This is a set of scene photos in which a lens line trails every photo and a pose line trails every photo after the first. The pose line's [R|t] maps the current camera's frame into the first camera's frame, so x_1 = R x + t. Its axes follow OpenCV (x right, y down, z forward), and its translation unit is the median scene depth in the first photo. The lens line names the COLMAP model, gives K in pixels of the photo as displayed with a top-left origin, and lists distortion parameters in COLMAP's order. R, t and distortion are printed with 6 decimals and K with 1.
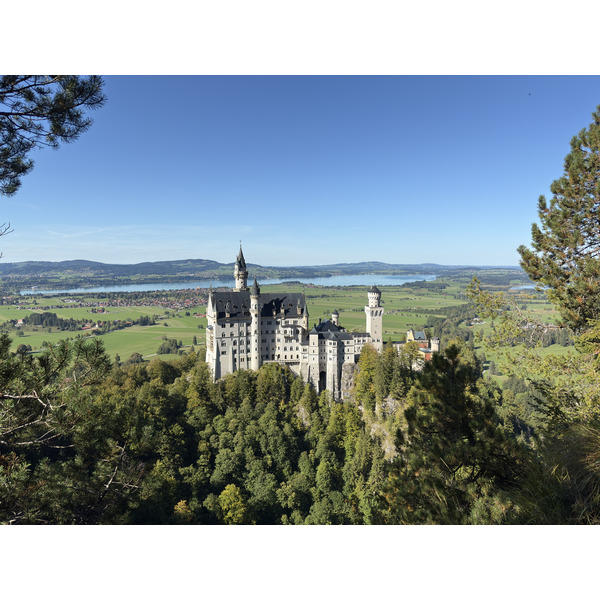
lens RADIAL K [[450.2, 0, 305.1], [0, 450.2, 294.9], [0, 0, 1]] dist [0.037565, -0.021512]
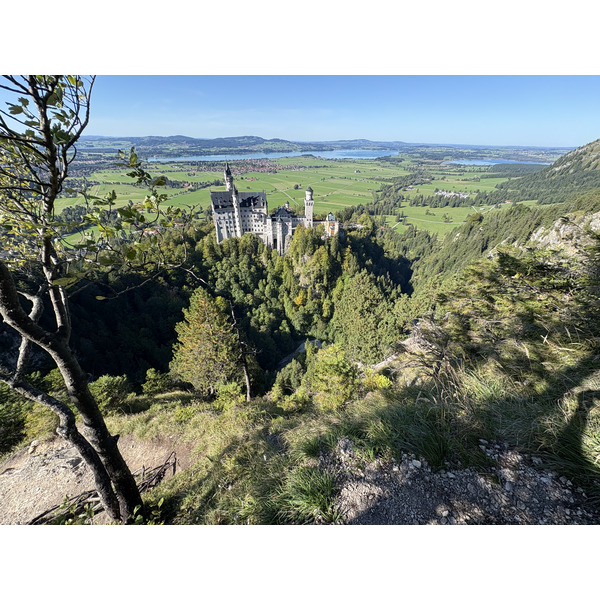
lens RADIAL K [[236.7, 0, 300.9], [0, 236.7, 299.8], [0, 0, 1]] dist [-0.000490, -0.000017]
pose [[0.997895, 0.047314, -0.044342, 0.204369], [-0.018679, 0.864574, 0.502158, -0.112192], [0.062096, -0.500273, 0.863638, 0.009282]]
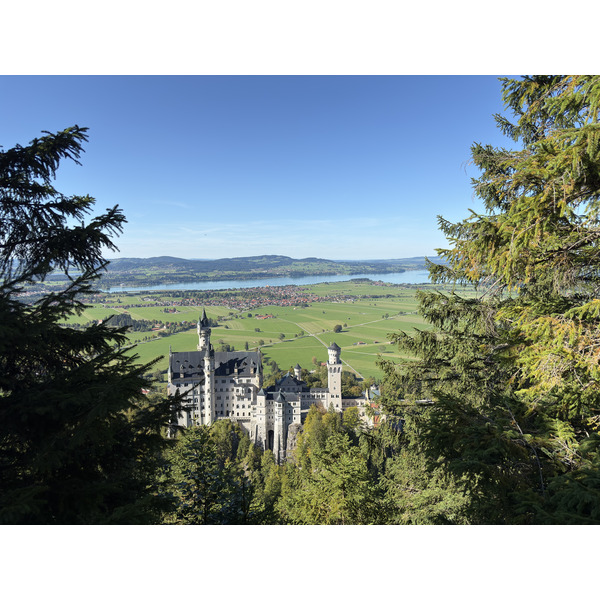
lens RADIAL K [[450.2, 0, 304.8], [0, 450.2, 300.2], [0, 0, 1]] dist [0.037565, -0.021512]
pose [[0.986229, 0.009798, -0.165093, 0.288116], [-0.005553, 0.999643, 0.026154, -0.161324], [0.165290, -0.024877, 0.985931, -0.020912]]
